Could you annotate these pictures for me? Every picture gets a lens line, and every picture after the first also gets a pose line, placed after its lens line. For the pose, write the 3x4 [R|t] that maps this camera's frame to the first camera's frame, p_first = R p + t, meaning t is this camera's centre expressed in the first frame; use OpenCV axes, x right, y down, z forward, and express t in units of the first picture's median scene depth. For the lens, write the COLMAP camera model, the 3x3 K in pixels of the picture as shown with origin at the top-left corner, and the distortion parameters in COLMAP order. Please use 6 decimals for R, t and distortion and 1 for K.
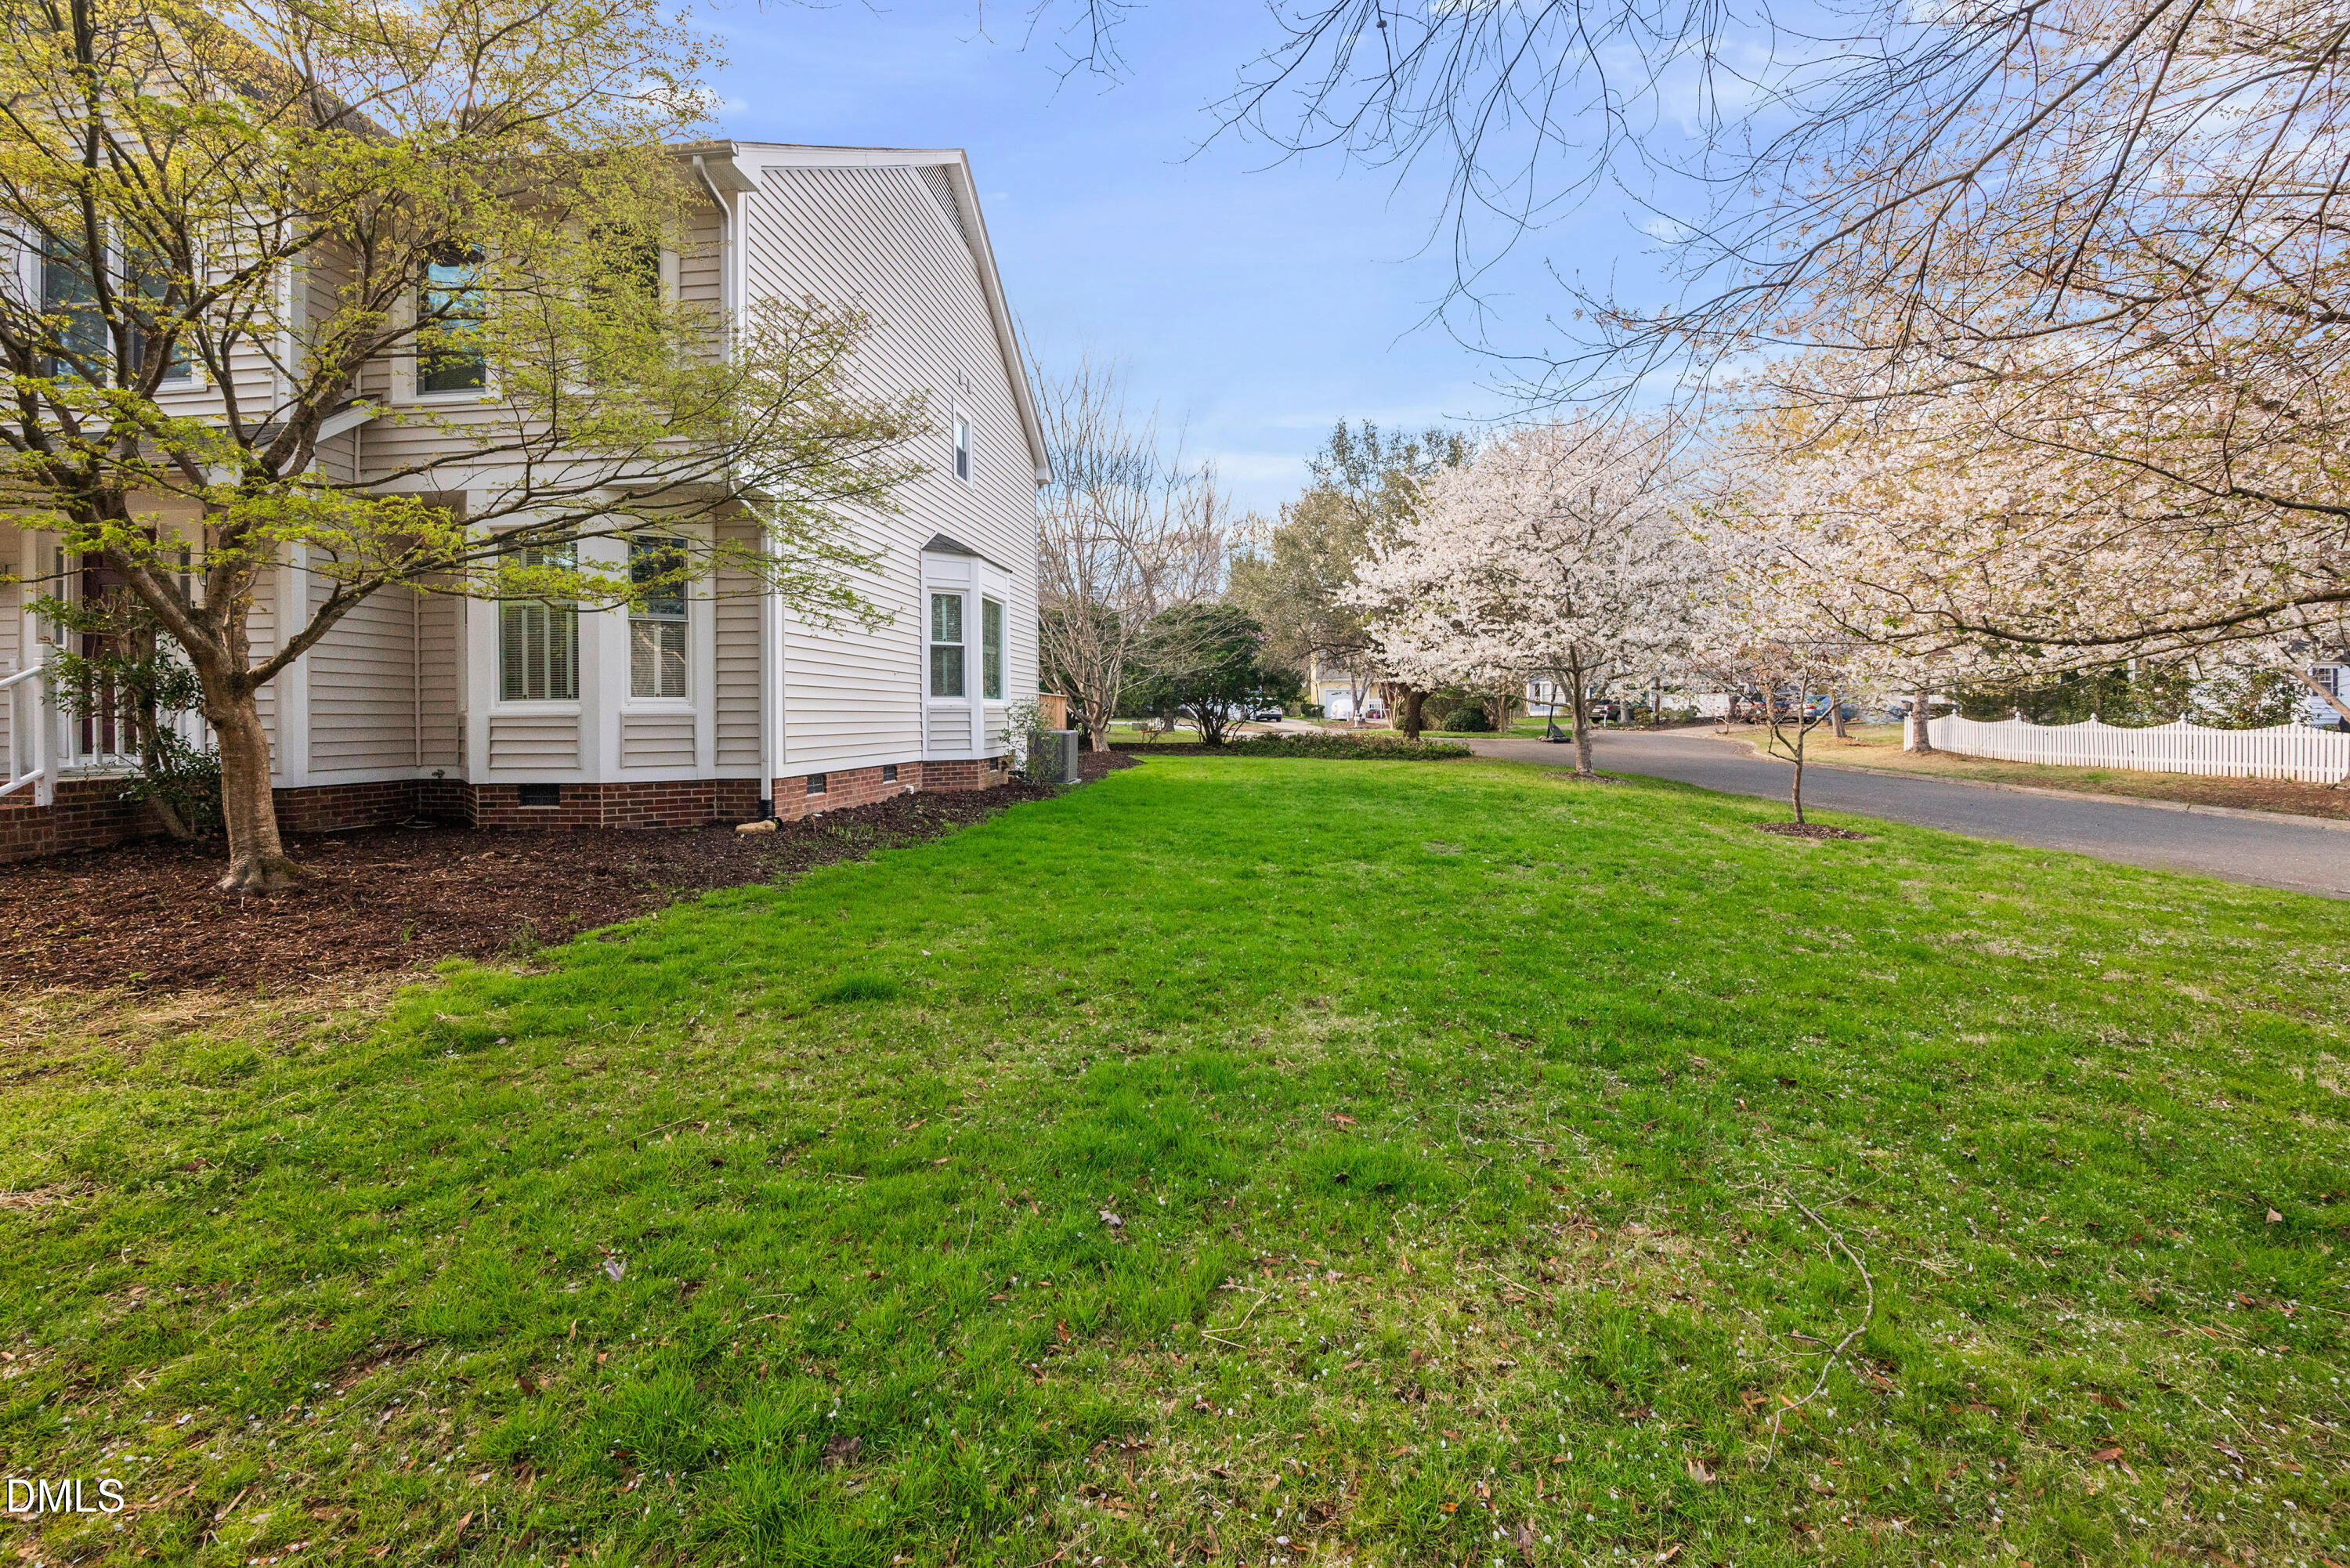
lens RADIAL K [[937.3, 0, 1162.3], [0, 937.3, 724.1], [0, 0, 1]] dist [-0.001633, 0.000203]
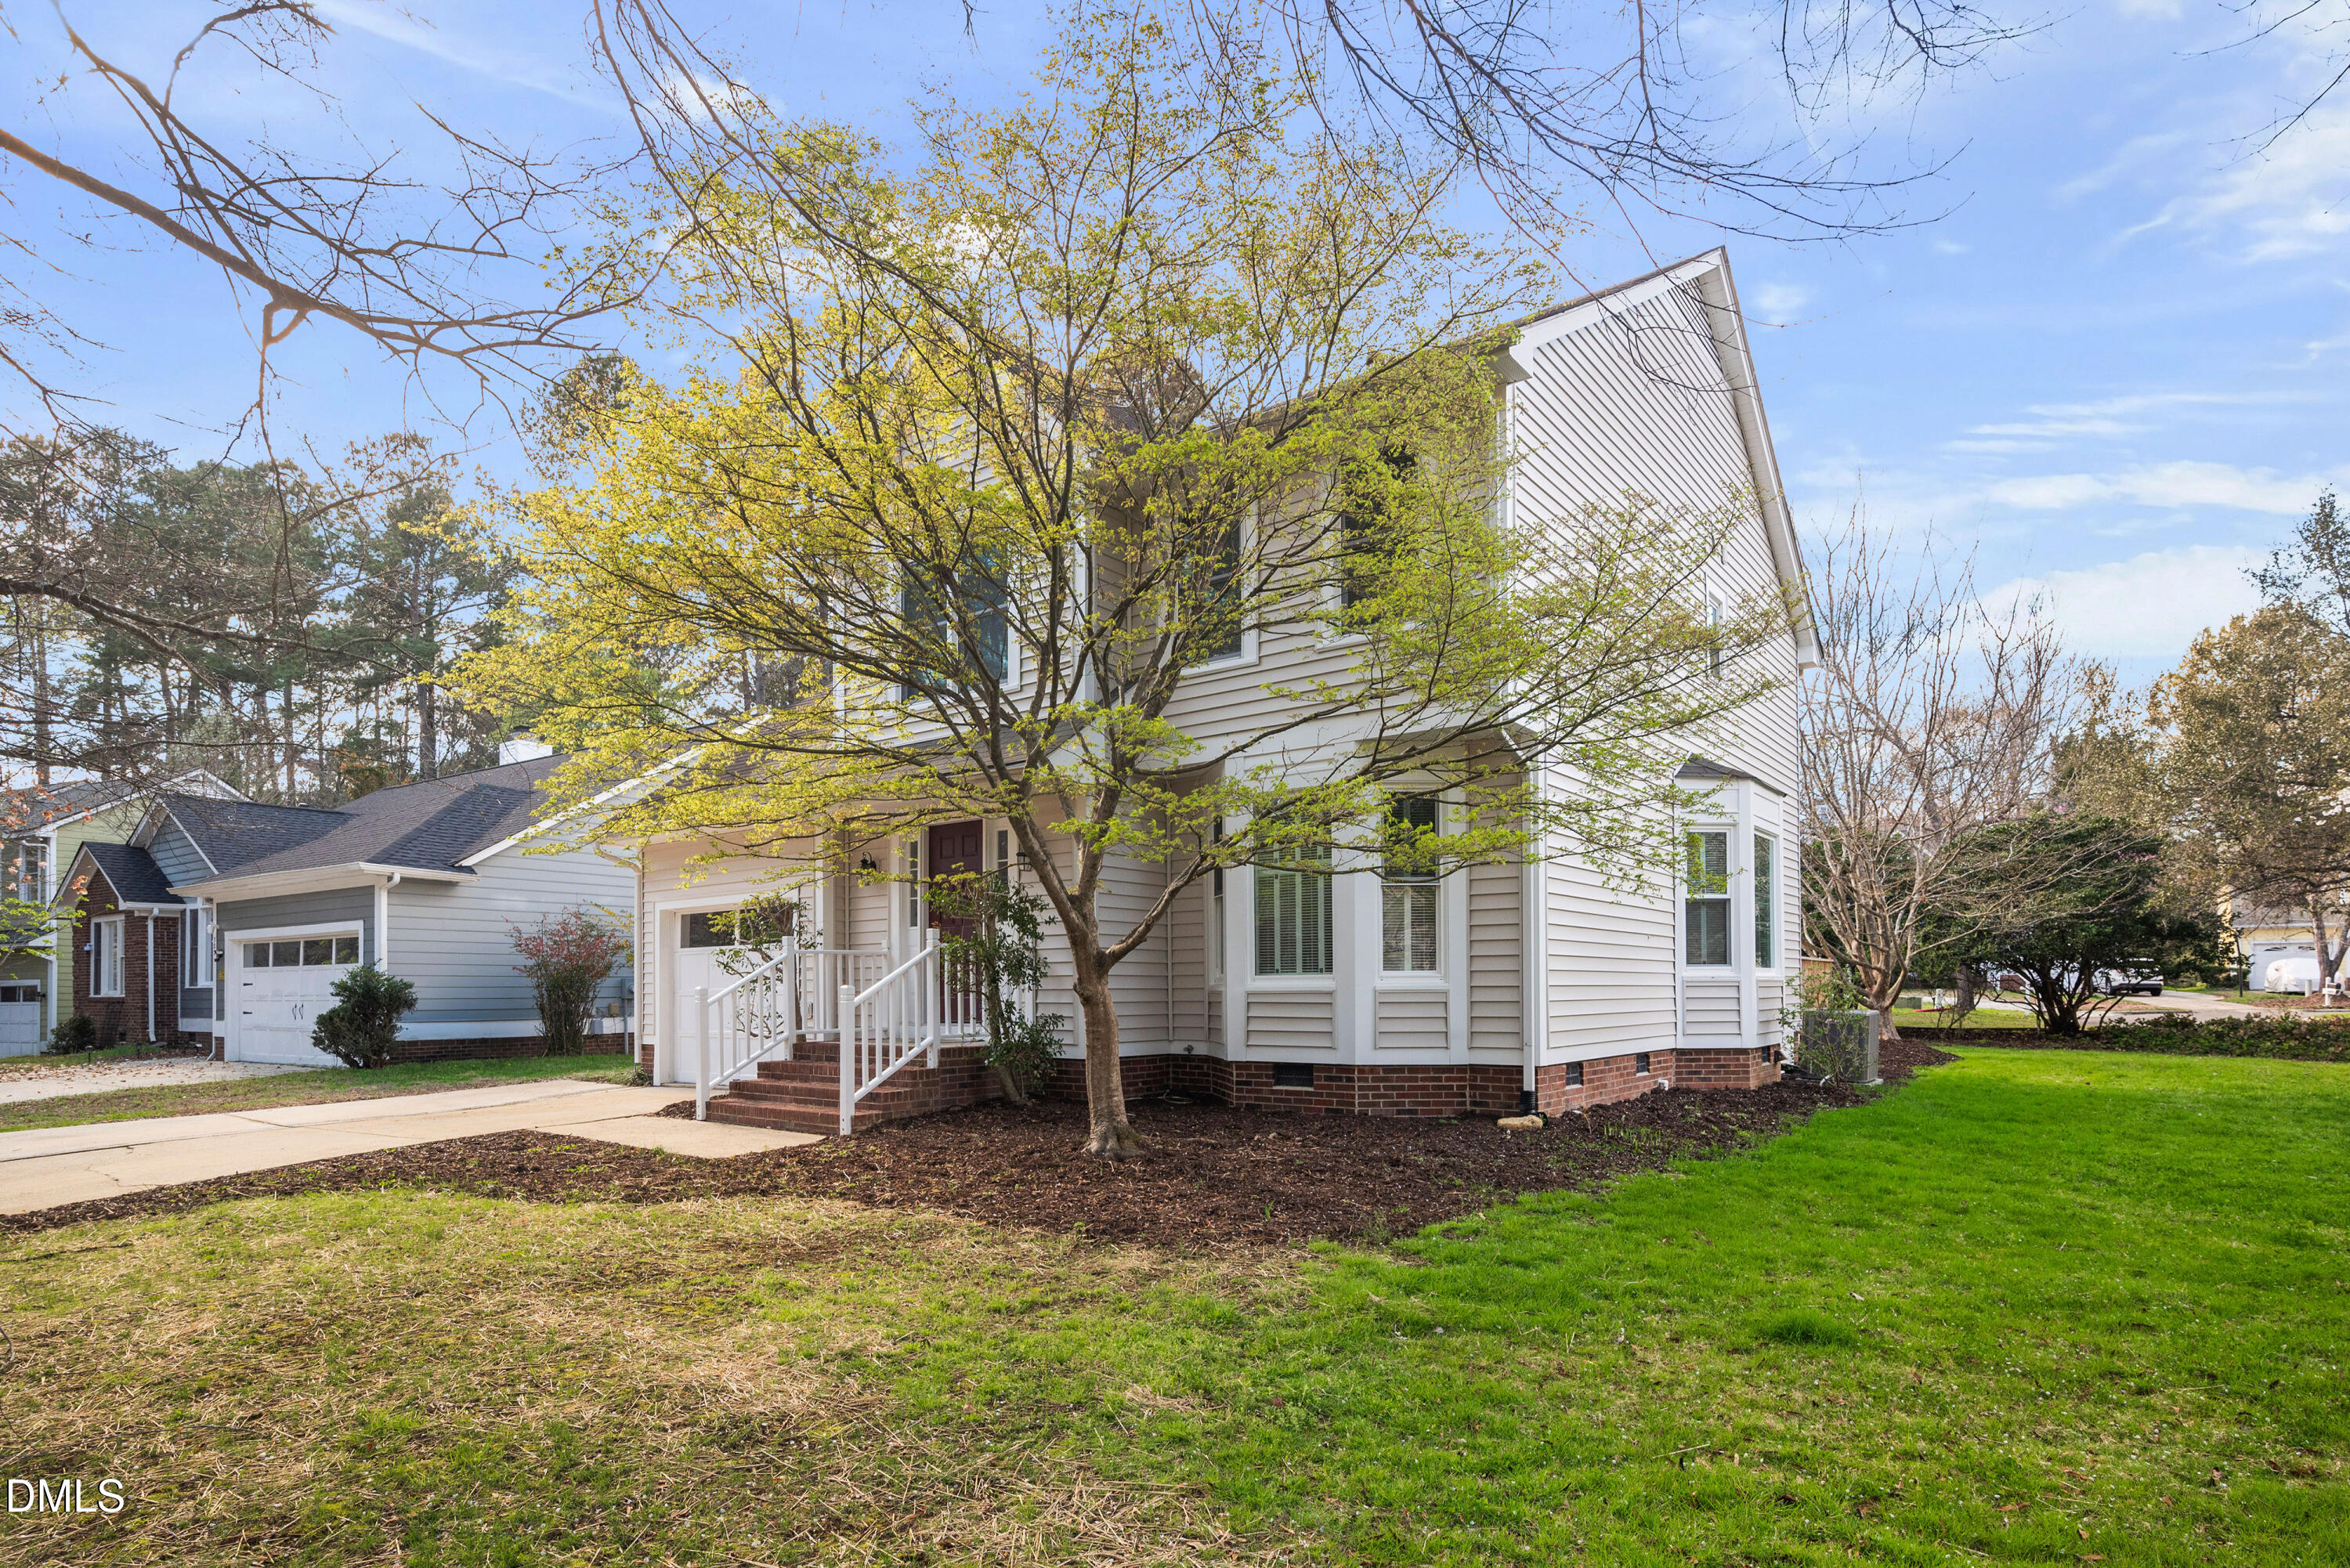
lens RADIAL K [[1220.1, 0, 1195.2], [0, 1220.1, 983.0], [0, 0, 1]] dist [0.007507, 0.000074]
pose [[0.865134, 0.001833, -0.501538, -0.129166], [-0.006412, 0.999952, -0.007406, -0.006923], [0.501500, 0.009623, 0.865104, -0.110047]]
